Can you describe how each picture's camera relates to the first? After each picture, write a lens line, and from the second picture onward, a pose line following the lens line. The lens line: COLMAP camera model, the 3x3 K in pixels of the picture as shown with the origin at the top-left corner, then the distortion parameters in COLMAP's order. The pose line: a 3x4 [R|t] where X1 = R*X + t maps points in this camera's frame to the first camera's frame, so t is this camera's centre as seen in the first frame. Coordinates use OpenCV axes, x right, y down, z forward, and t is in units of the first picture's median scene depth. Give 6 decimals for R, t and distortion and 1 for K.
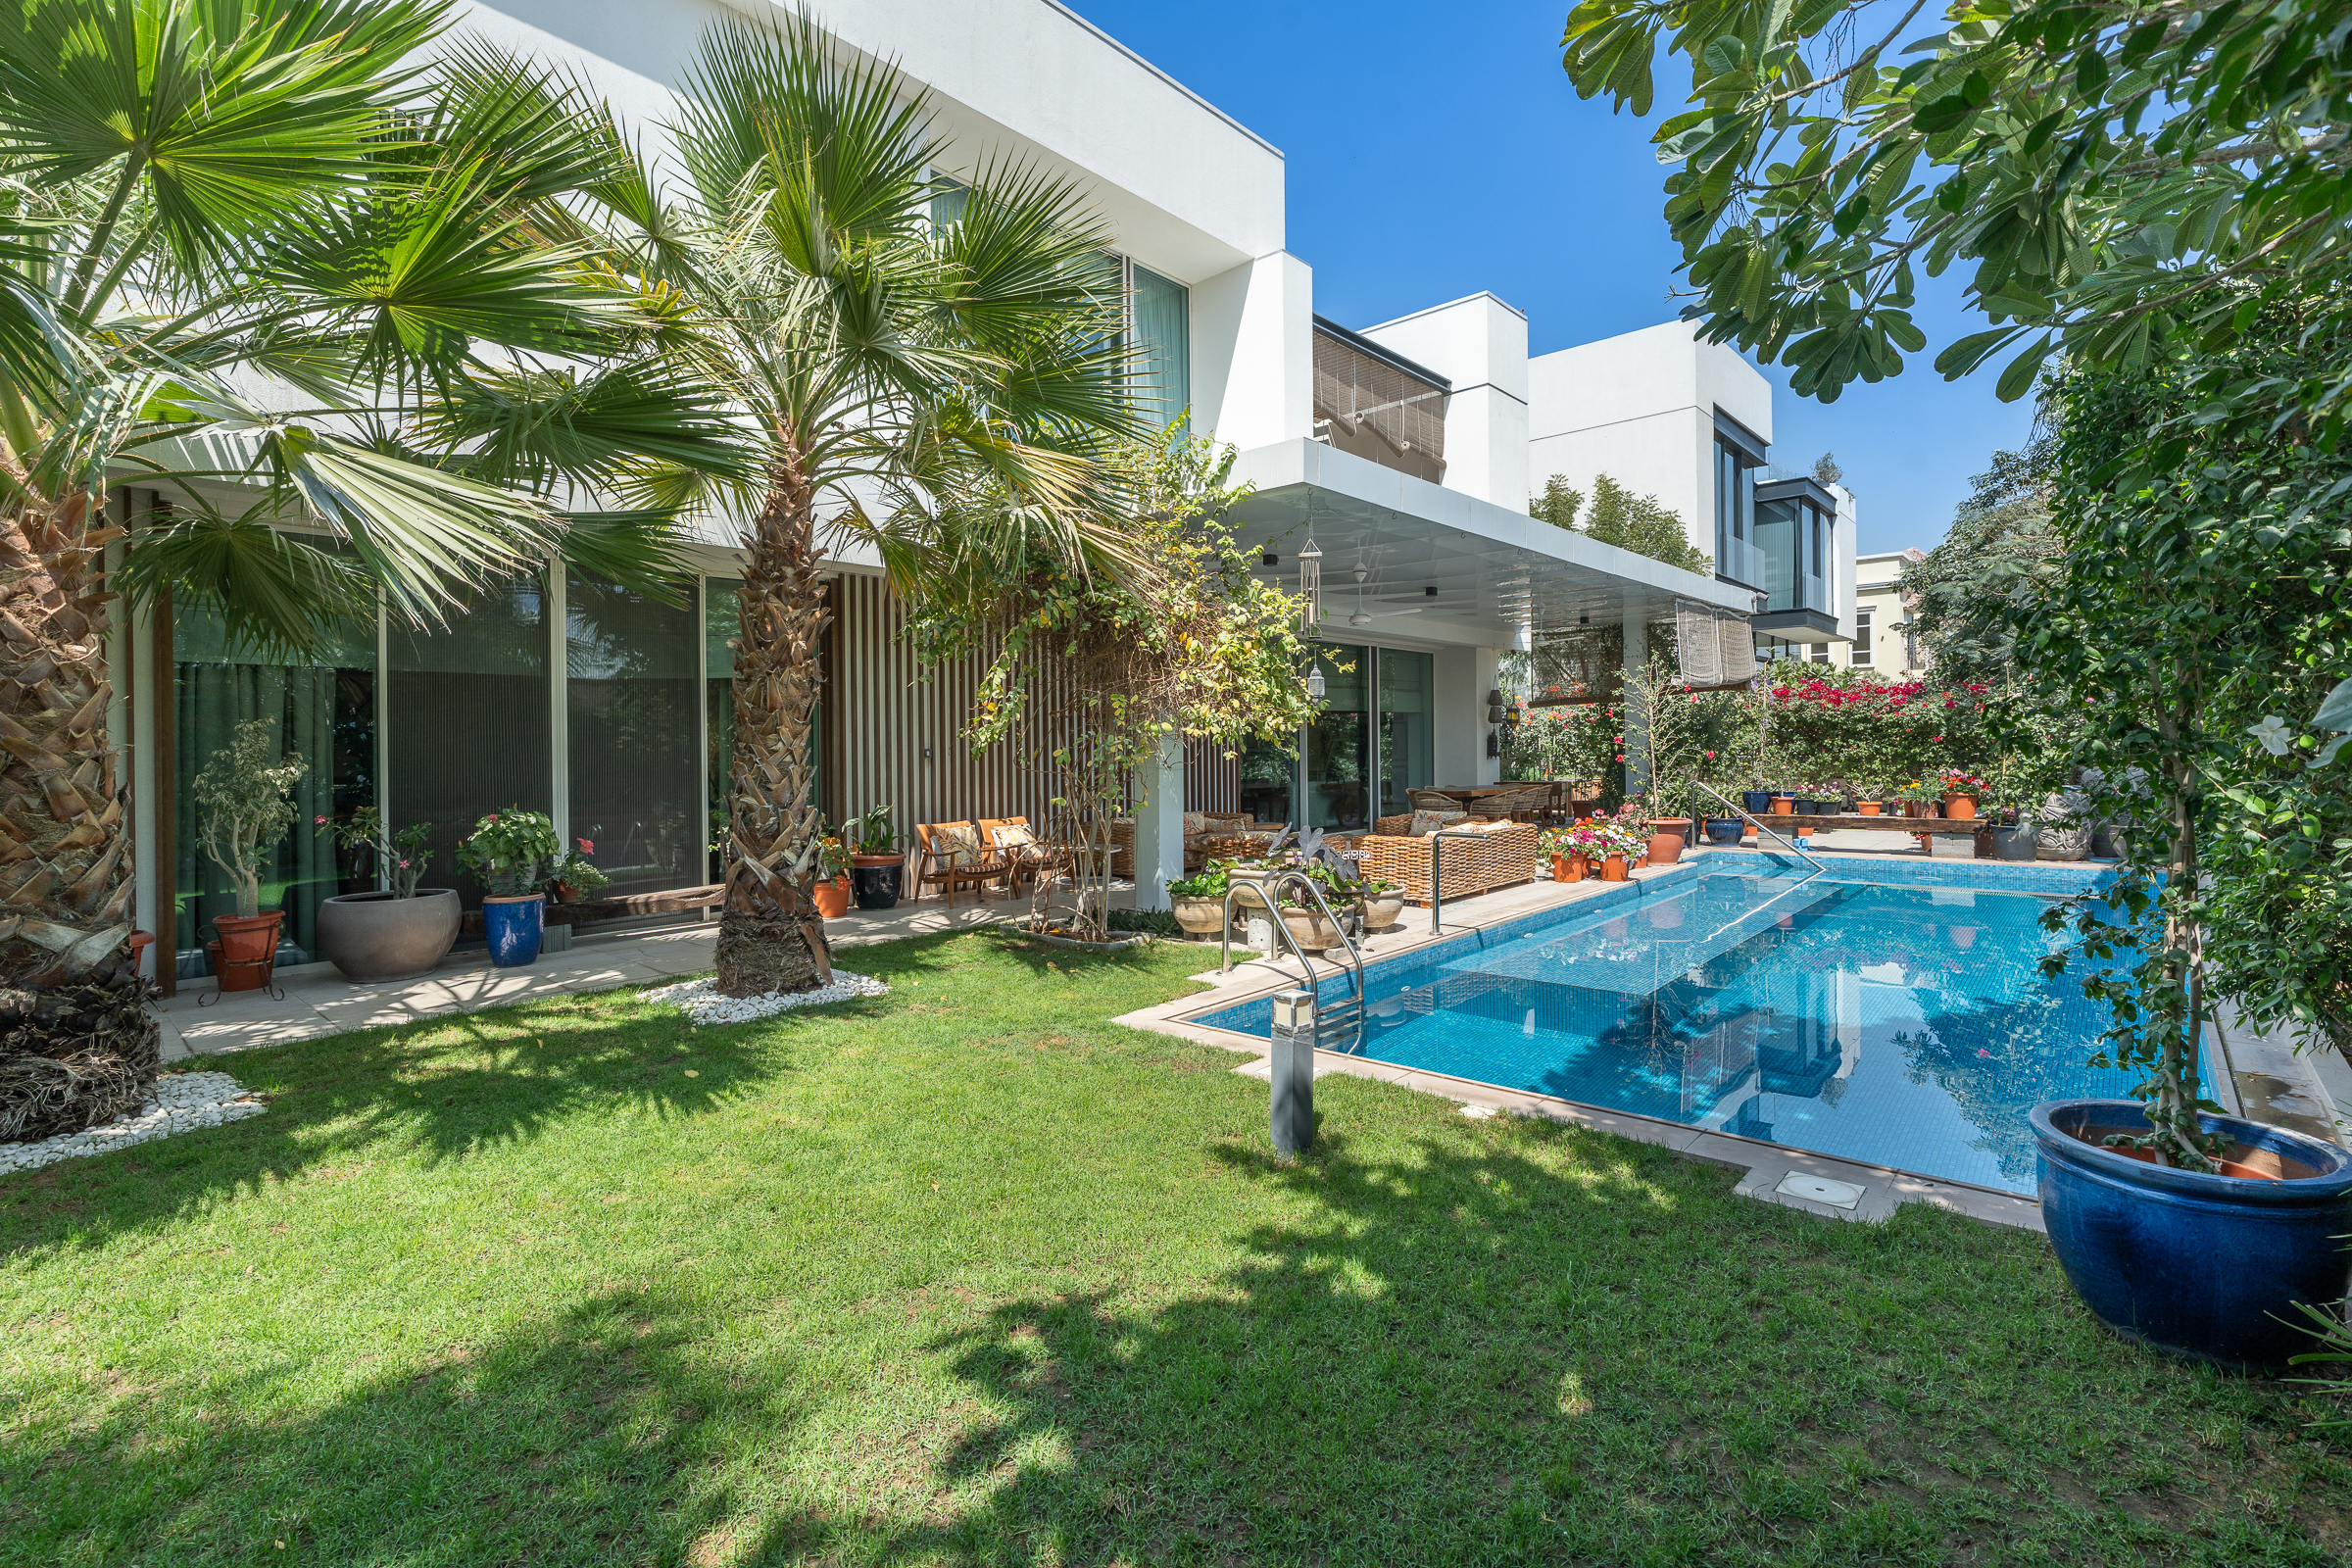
lens RADIAL K [[1045.4, 0, 1177.4], [0, 1045.4, 756.2], [0, 0, 1]] dist [-0.000549, -0.000009]
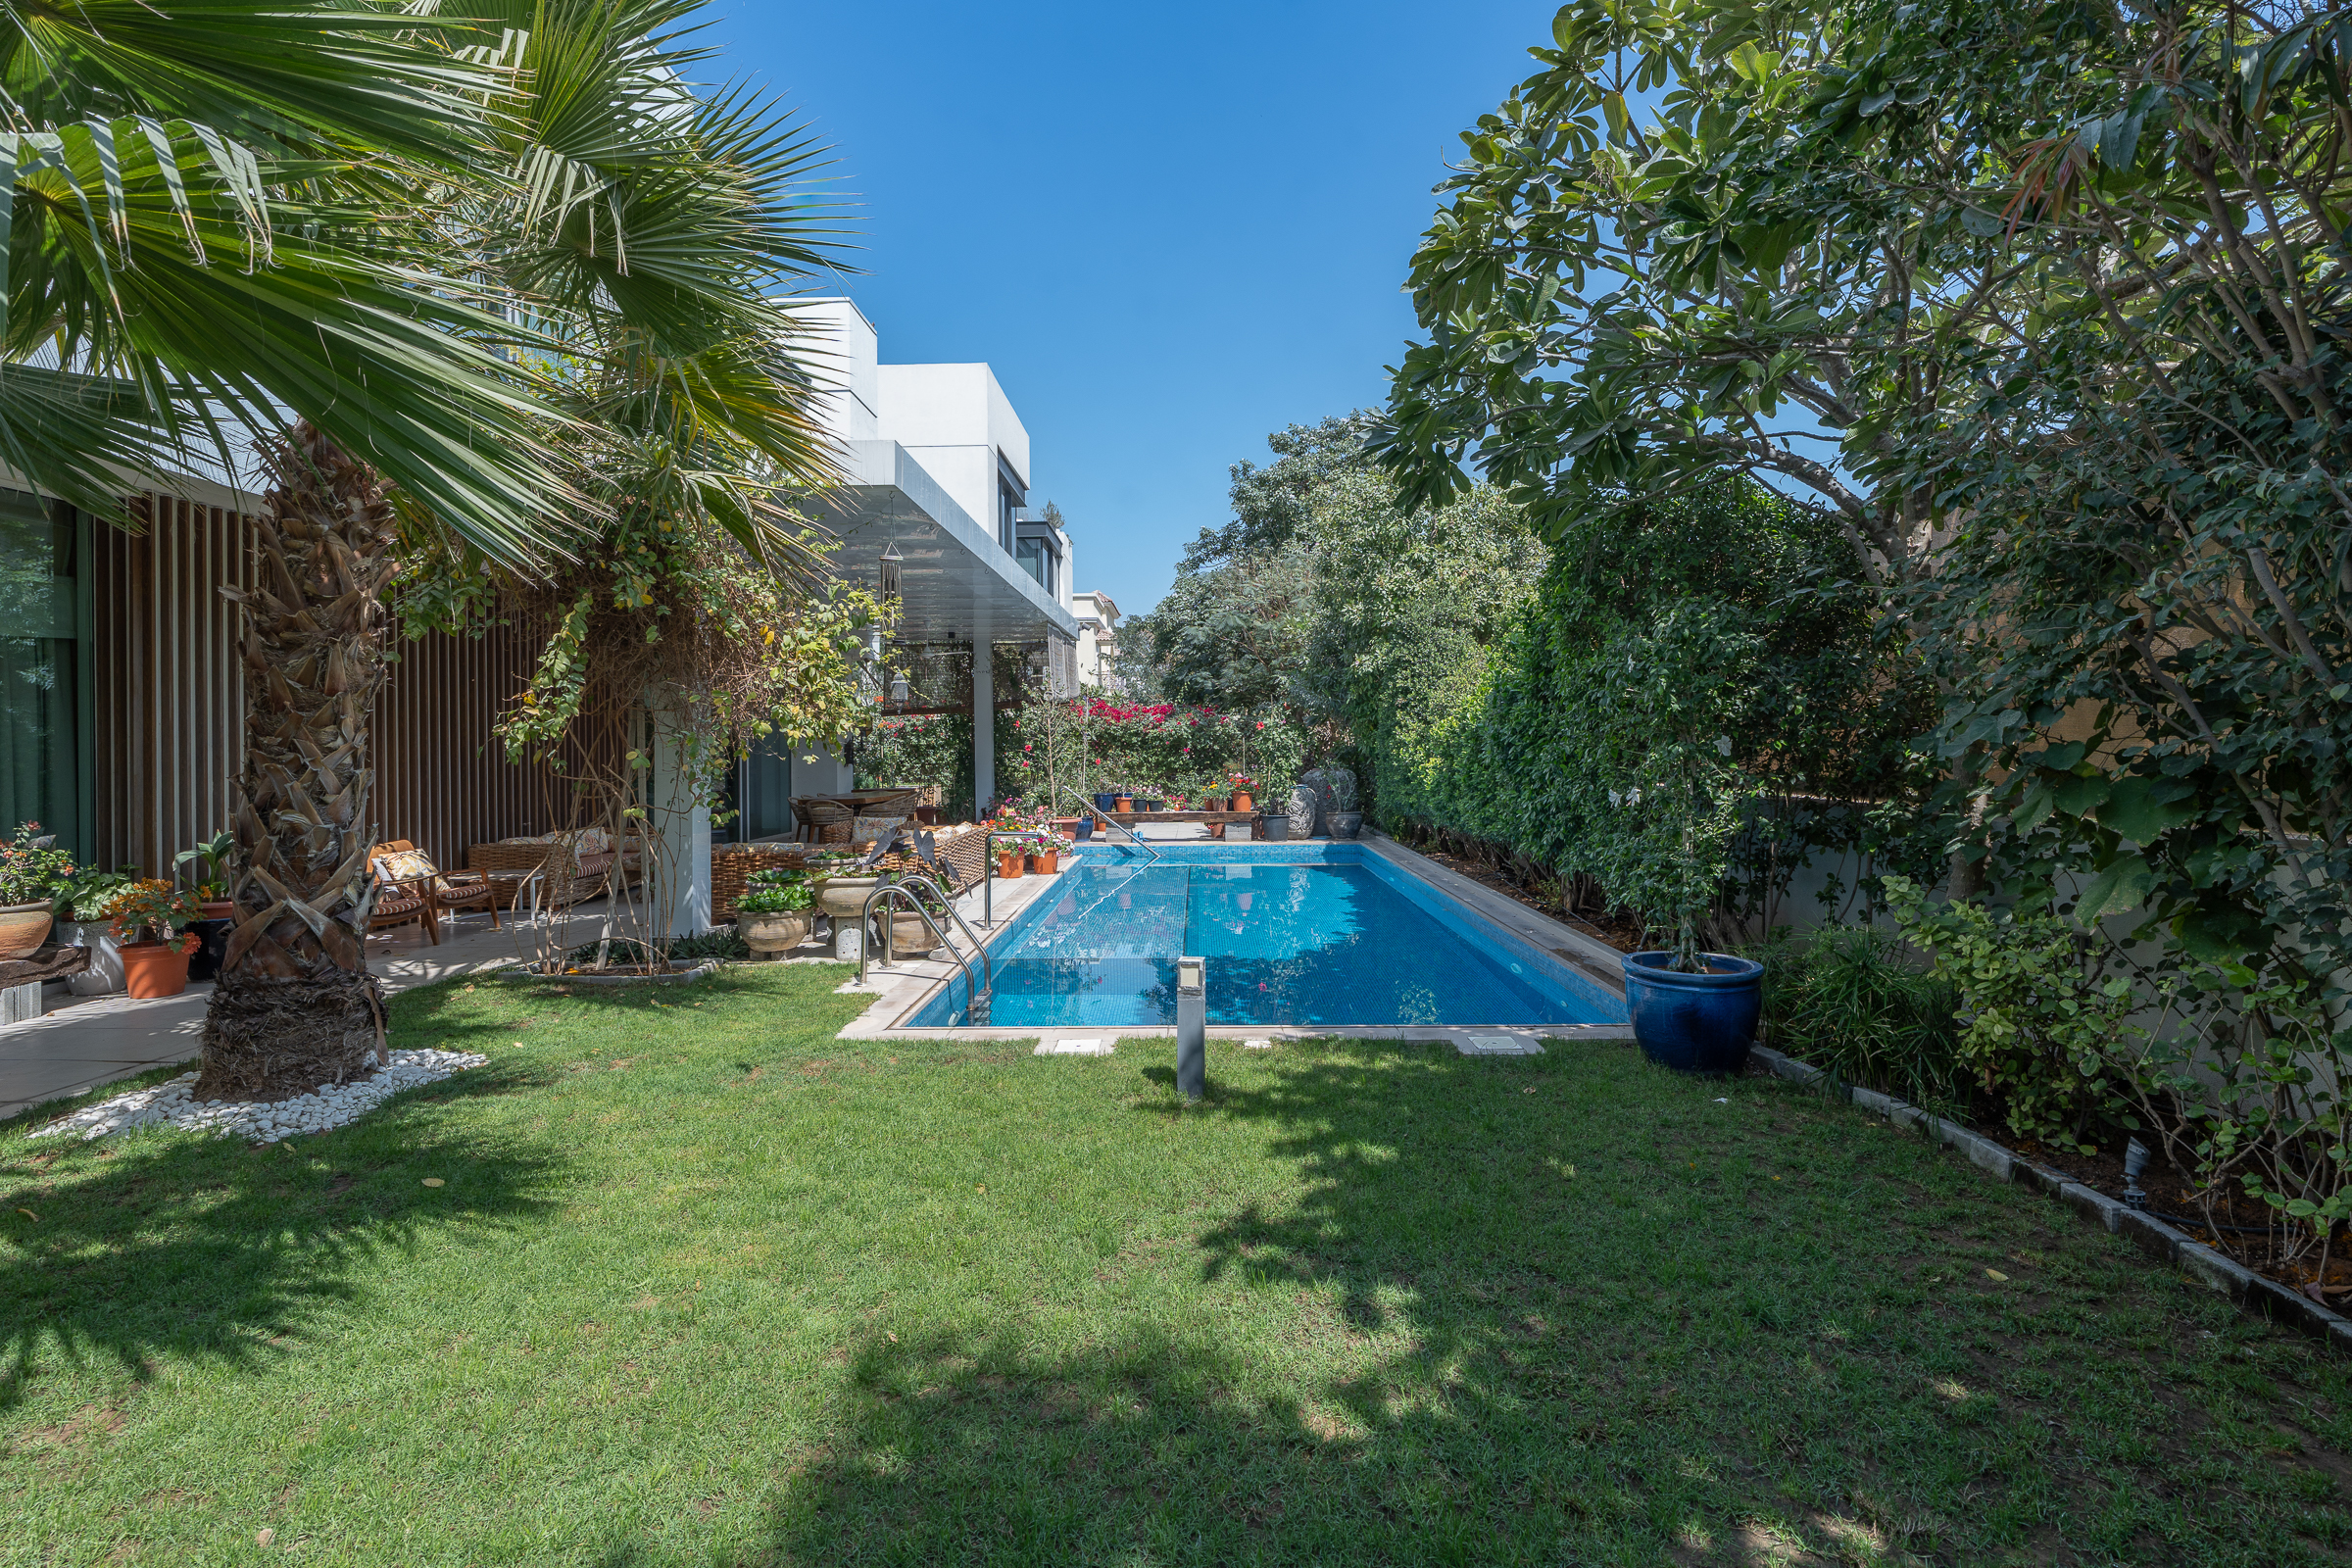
lens RADIAL K [[1071.8, 0, 1180.8], [0, 1071.8, 758.0], [0, 0, 1]] dist [-0.000696, -0.000078]
pose [[0.763733, 0.005248, 0.645510, -0.315558], [-0.001241, 0.999977, -0.006661, 0.003807], [-0.645531, 0.004286, 0.763722, 0.042801]]
